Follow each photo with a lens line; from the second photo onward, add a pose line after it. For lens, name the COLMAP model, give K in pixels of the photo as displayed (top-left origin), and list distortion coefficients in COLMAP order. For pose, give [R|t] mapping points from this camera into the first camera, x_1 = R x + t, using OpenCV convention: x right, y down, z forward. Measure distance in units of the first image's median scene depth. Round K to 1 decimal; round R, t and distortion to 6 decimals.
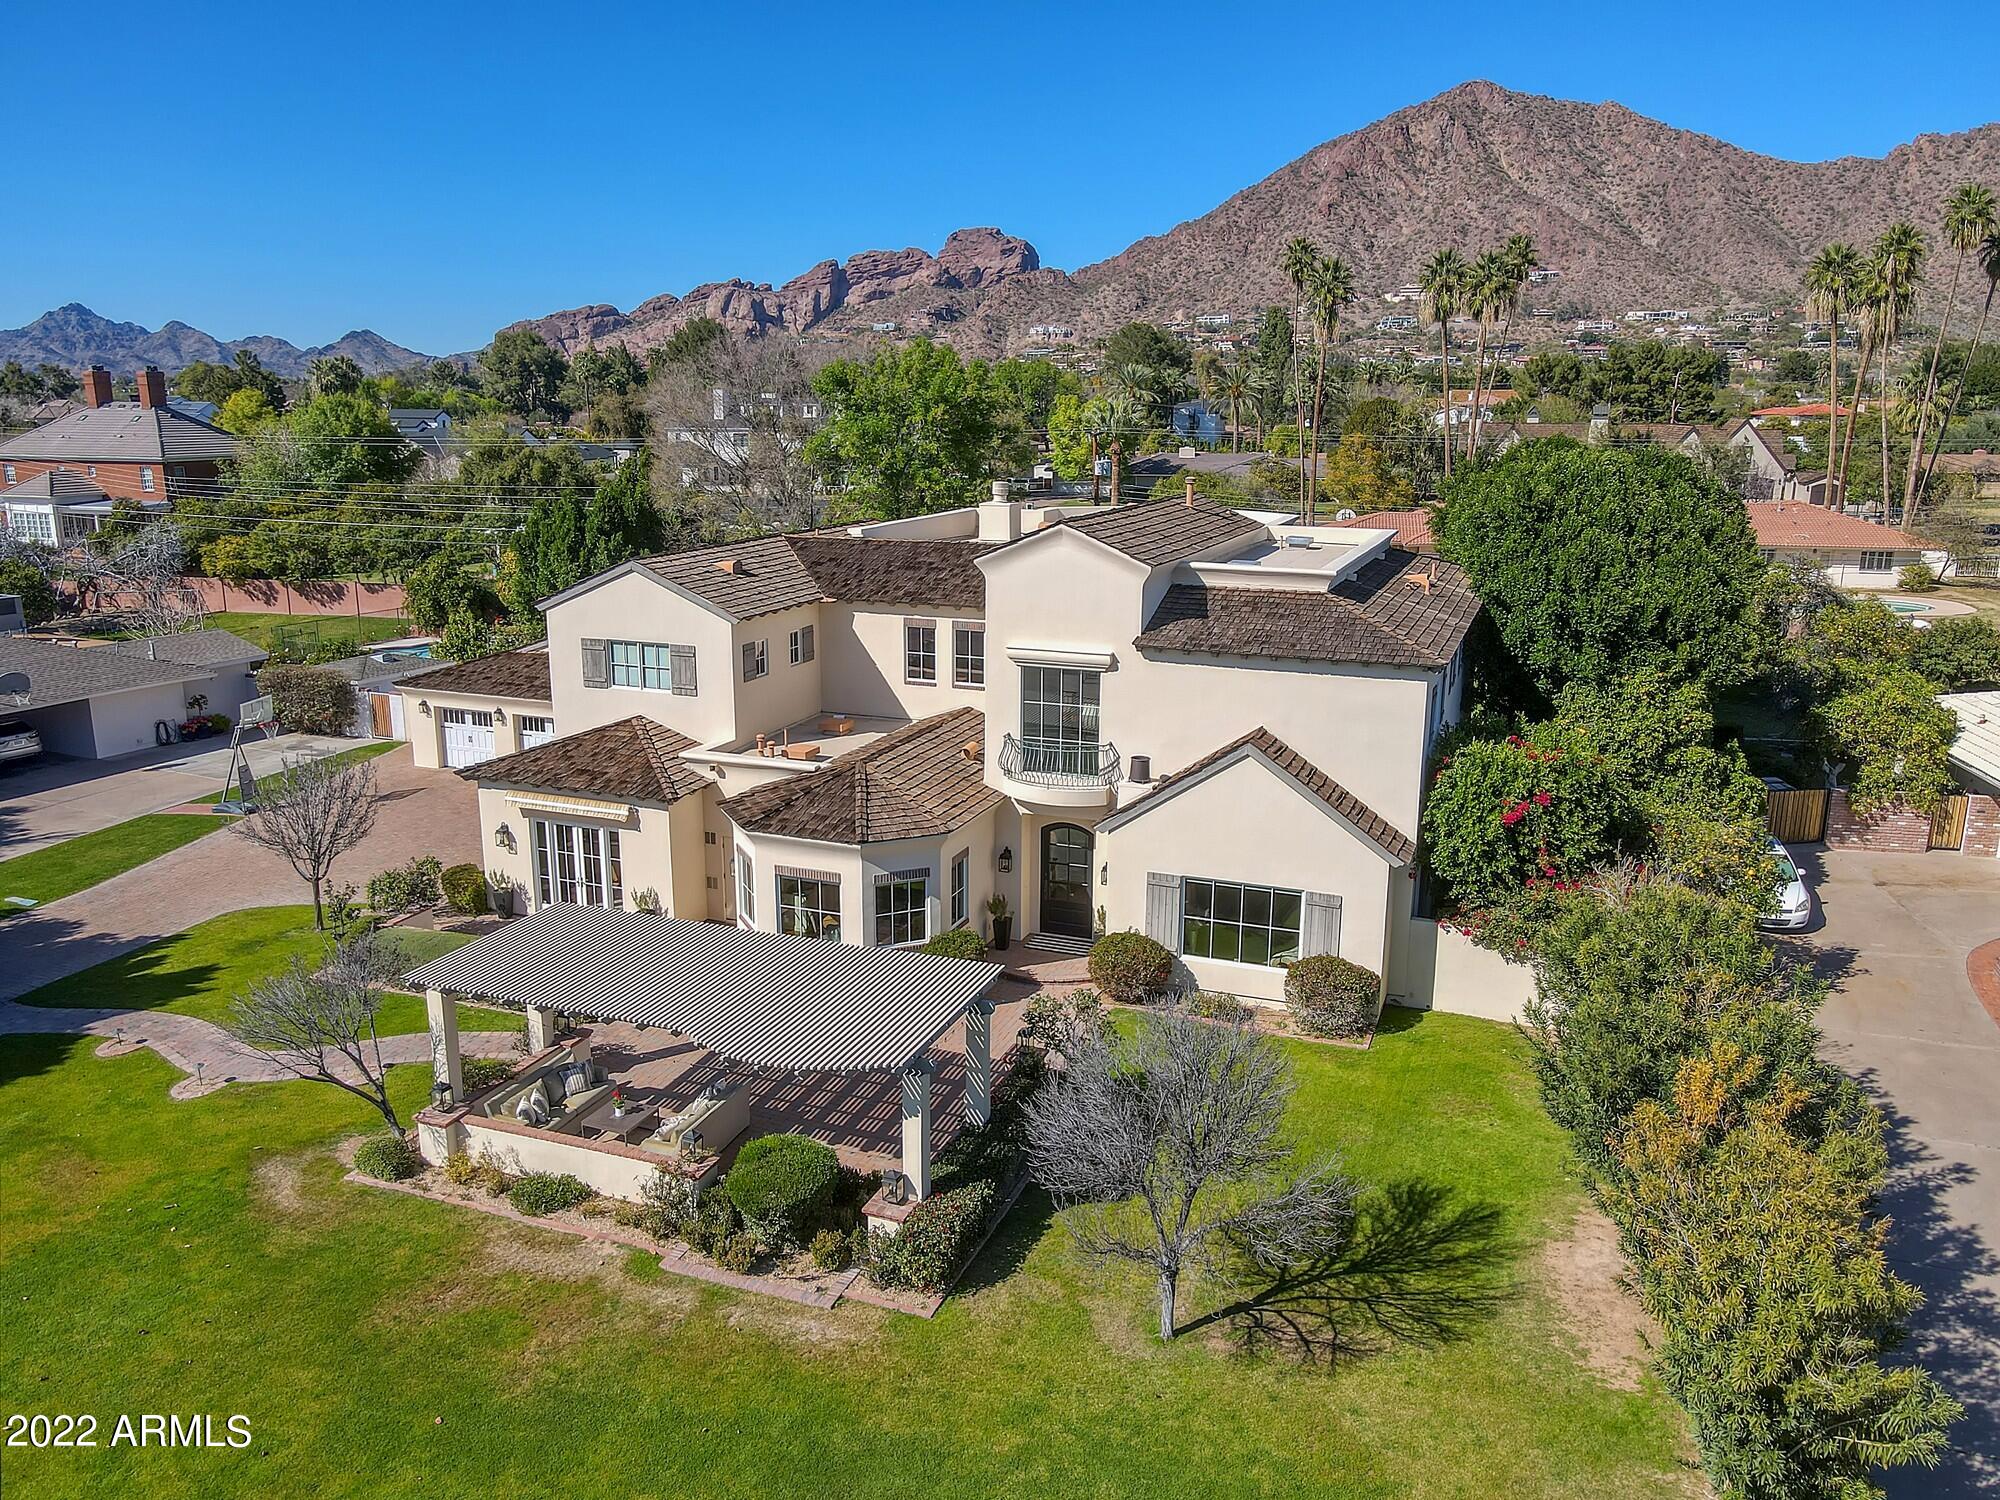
lens RADIAL K [[1467.0, 0, 1006.7], [0, 1467.0, 750.1], [0, 0, 1]] dist [0.013542, 0.012939]
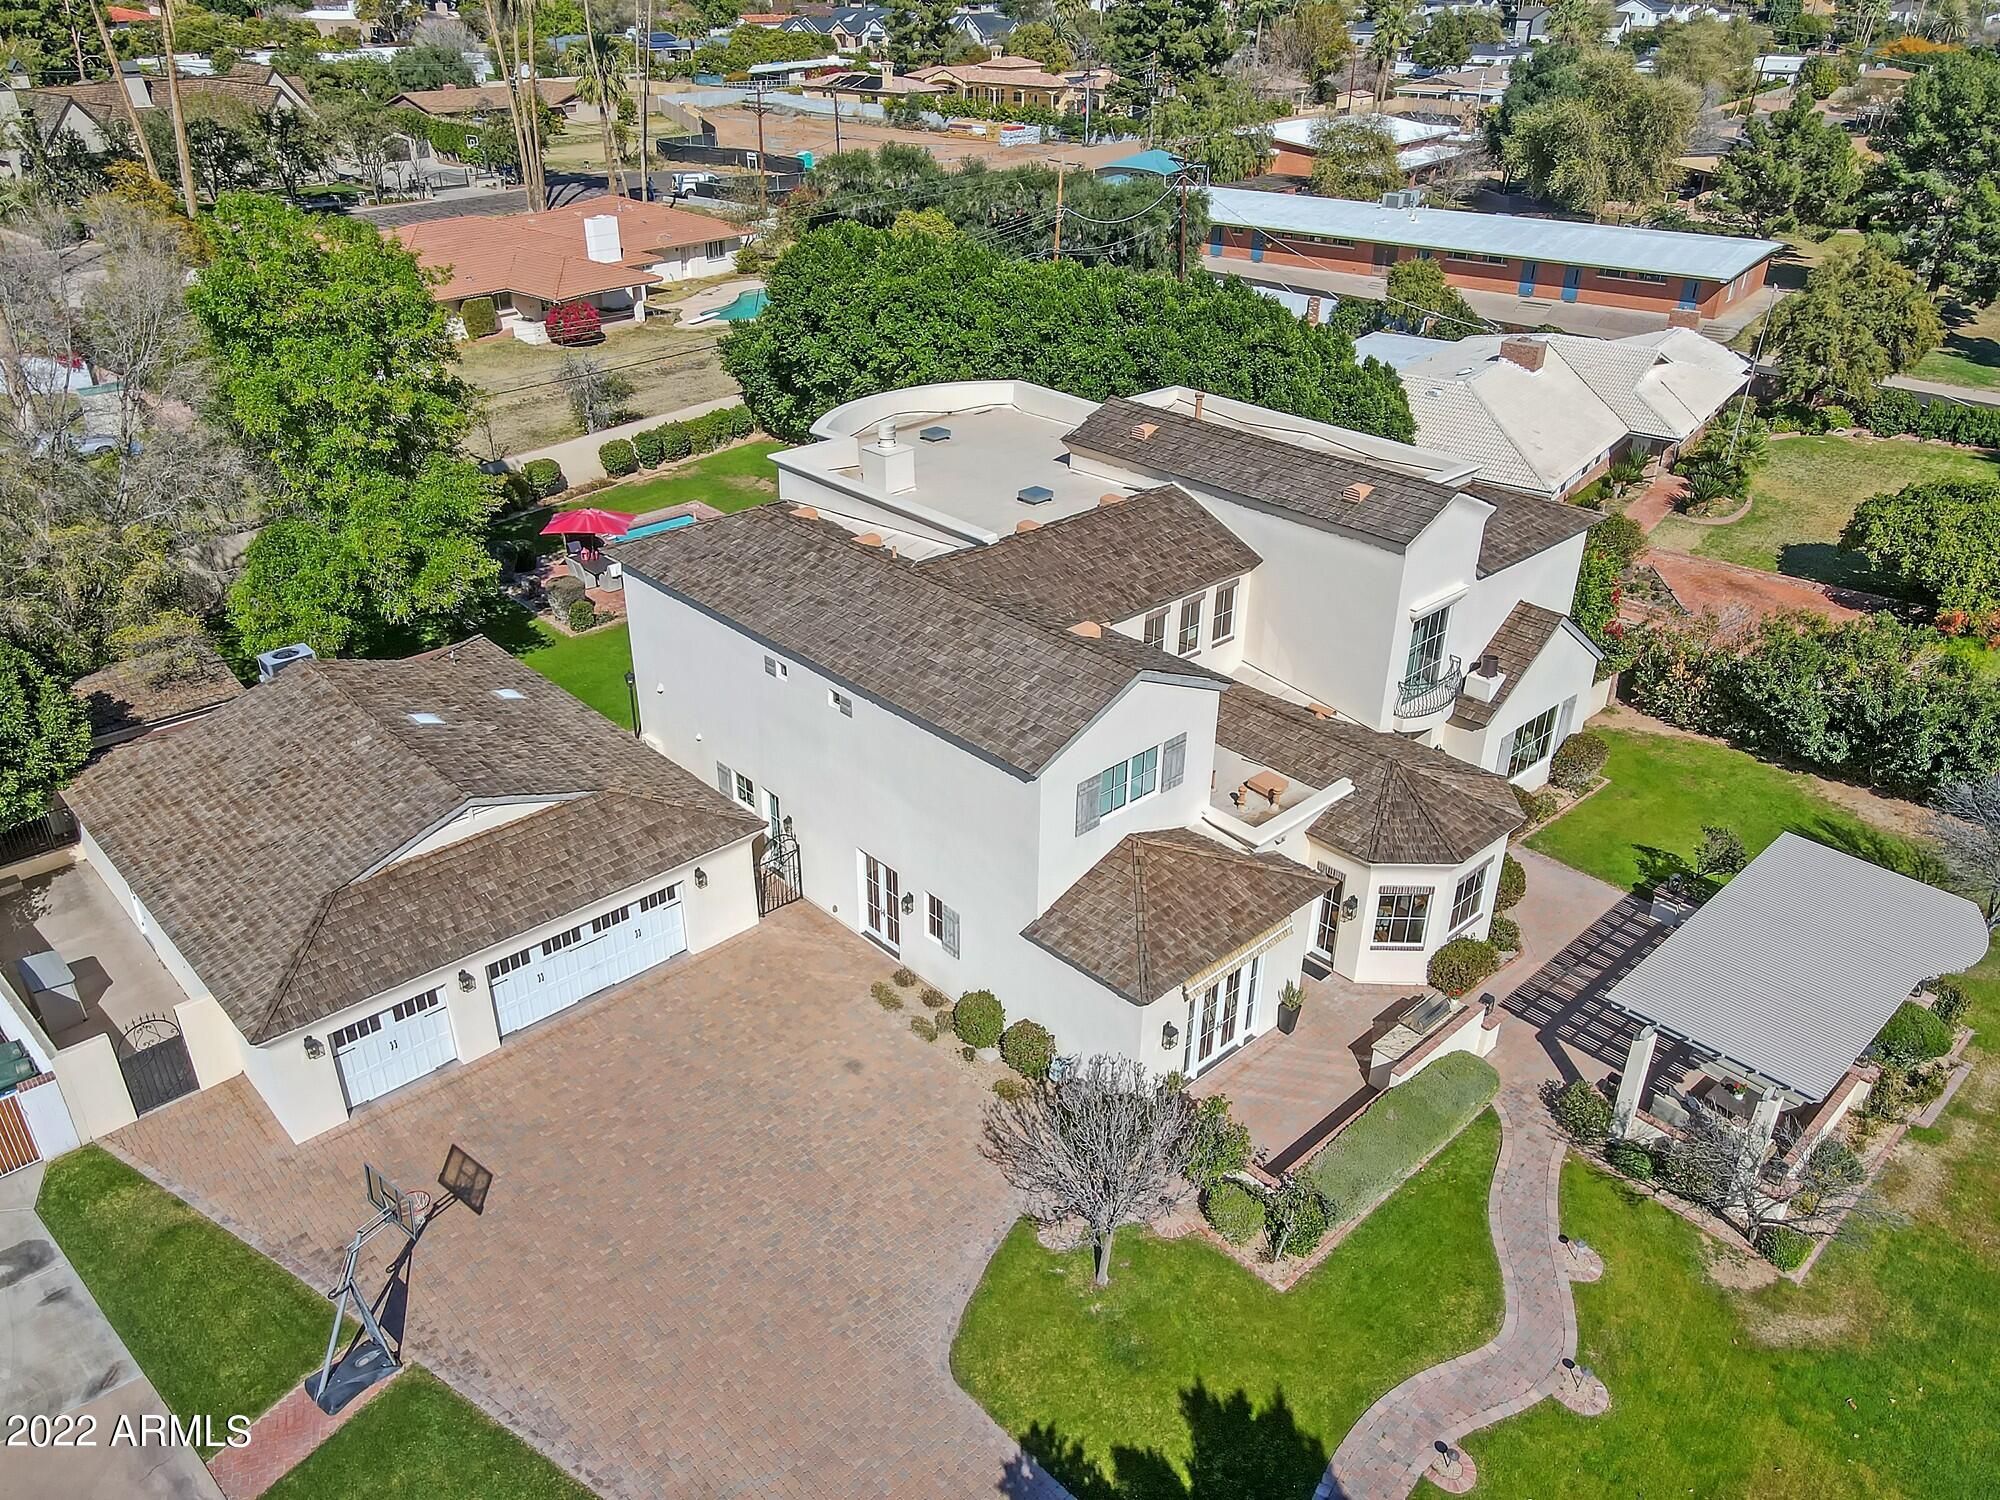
lens RADIAL K [[1467.0, 0, 1006.7], [0, 1467.0, 750.1], [0, 0, 1]] dist [0.013542, 0.012939]
pose [[0.431904, -0.432552, 0.791427, -0.168138], [0.205271, 0.901607, 0.380748, -0.073566], [-0.878250, -0.001990, 0.478198, 0.117638]]
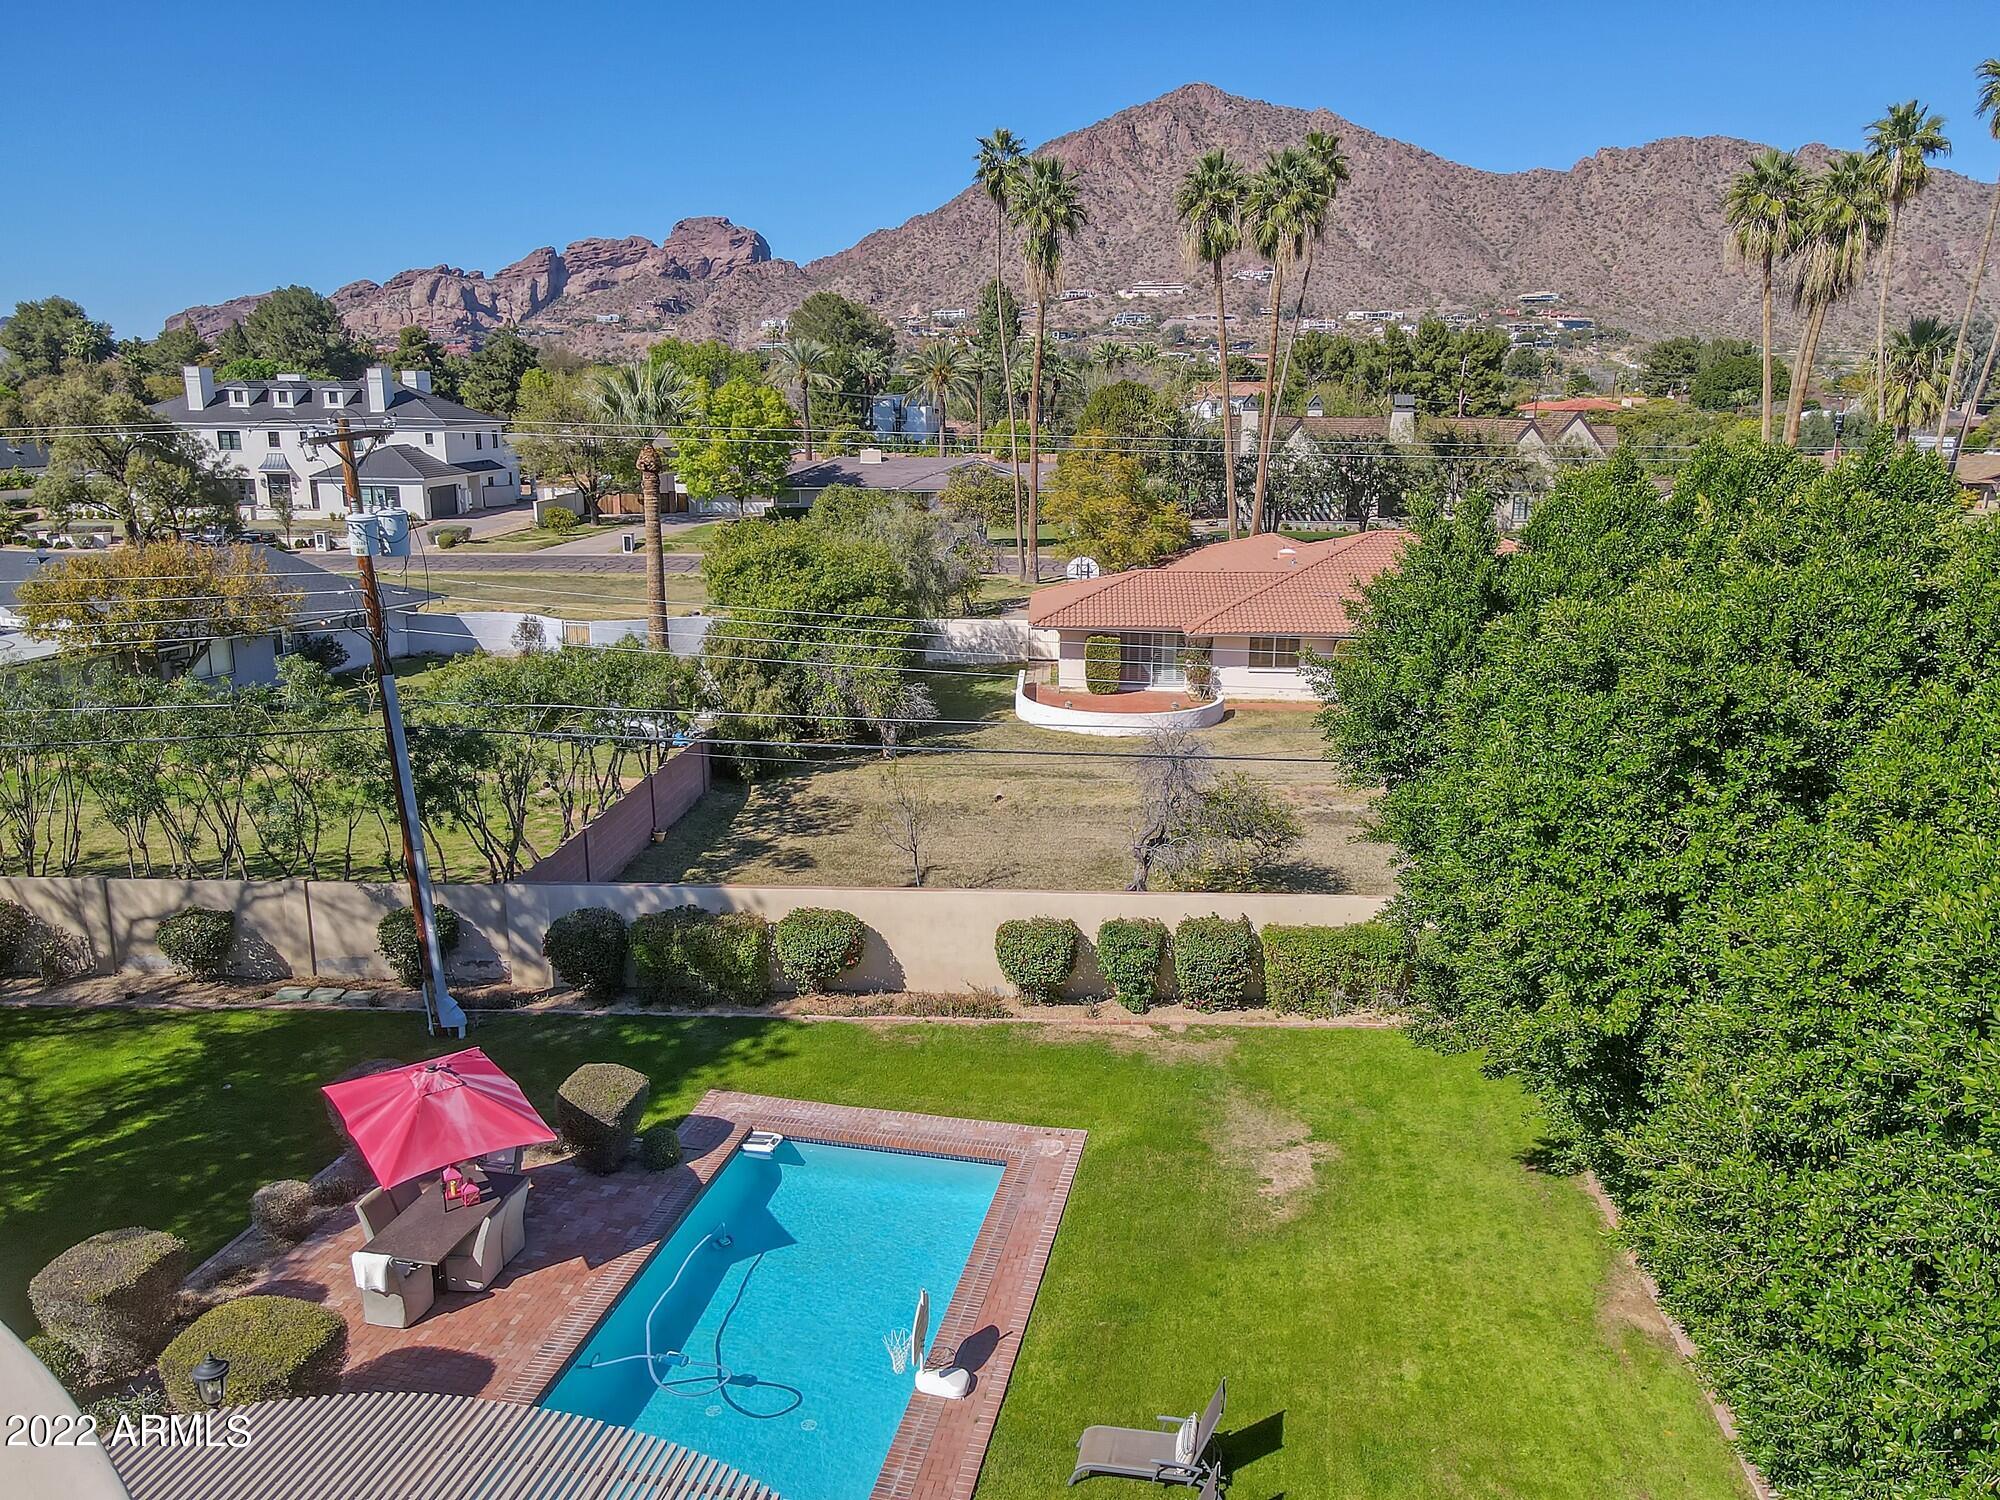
lens RADIAL K [[1467.0, 0, 1006.7], [0, 1467.0, 750.1], [0, 0, 1]] dist [0.013542, 0.012939]
pose [[0.985721, -0.037840, 0.164082, 0.051309], [0.037488, 0.999283, 0.005240, -0.046442], [-0.164163, 0.000986, 0.986433, 0.214245]]
